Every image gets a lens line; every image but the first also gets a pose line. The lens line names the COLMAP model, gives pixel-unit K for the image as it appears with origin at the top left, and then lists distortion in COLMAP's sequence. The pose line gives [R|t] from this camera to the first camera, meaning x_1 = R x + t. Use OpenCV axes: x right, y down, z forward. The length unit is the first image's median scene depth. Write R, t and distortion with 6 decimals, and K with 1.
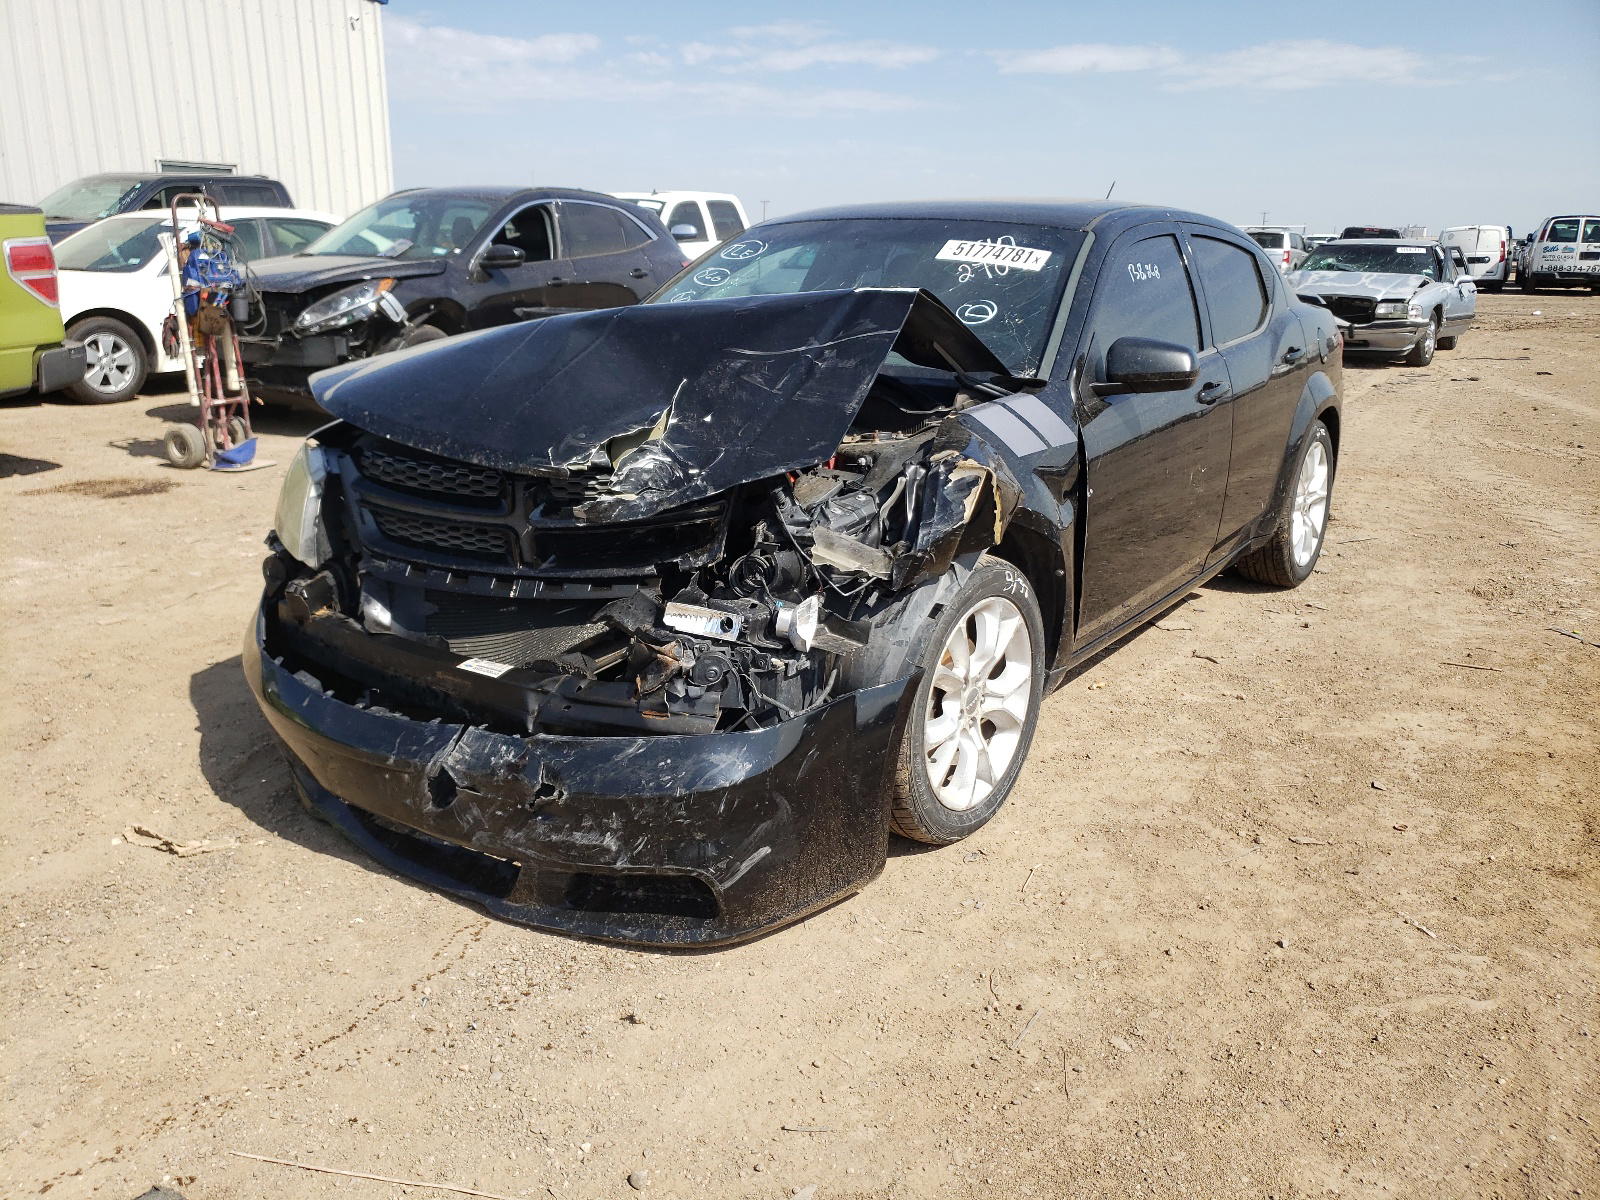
lens RADIAL K [[1259.4, 0, 800.0], [0, 1259.4, 600.0], [0, 0, 1]] dist [0.007154, 0.002858]
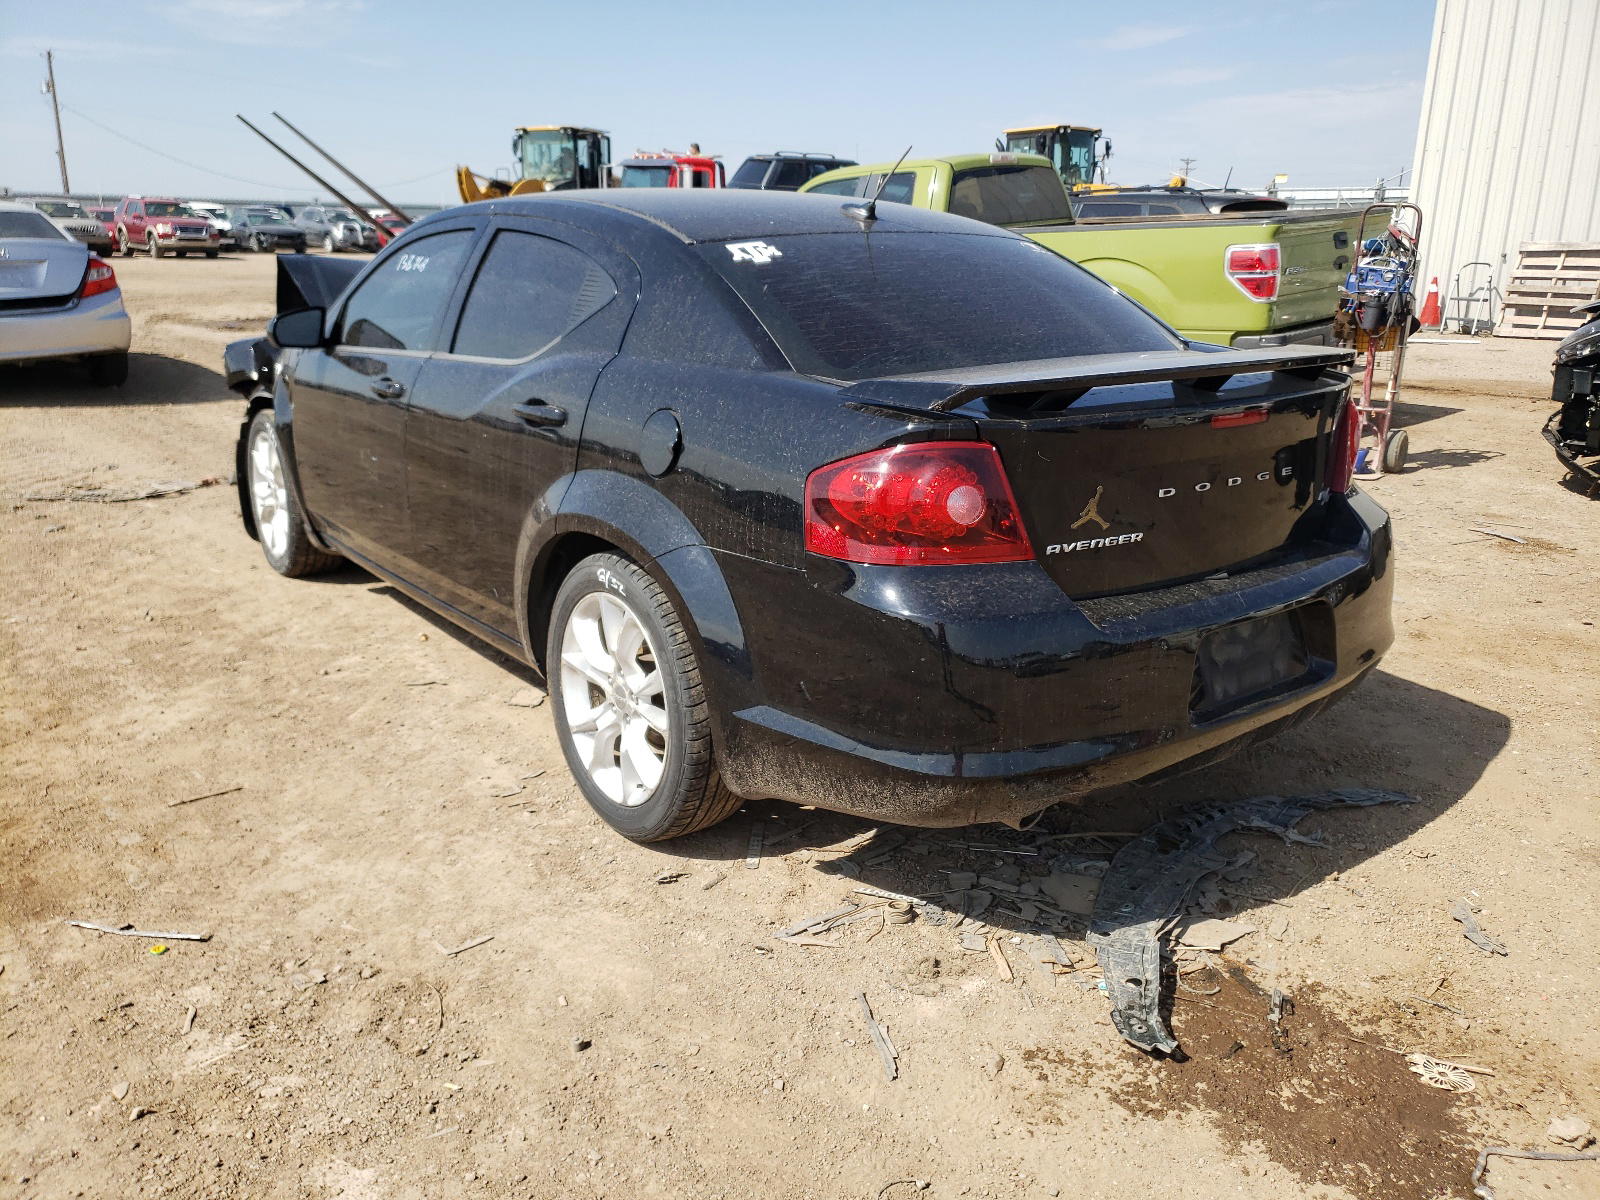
lens RADIAL K [[1259.4, 0, 800.0], [0, 1259.4, 600.0], [0, 0, 1]] dist [0.007154, 0.002858]
pose [[-0.303089, 0.257974, -0.917380, 1.576928], [-0.268514, 0.900539, 0.341951, -0.597213], [0.914351, 0.349971, -0.203674, 2.079412]]
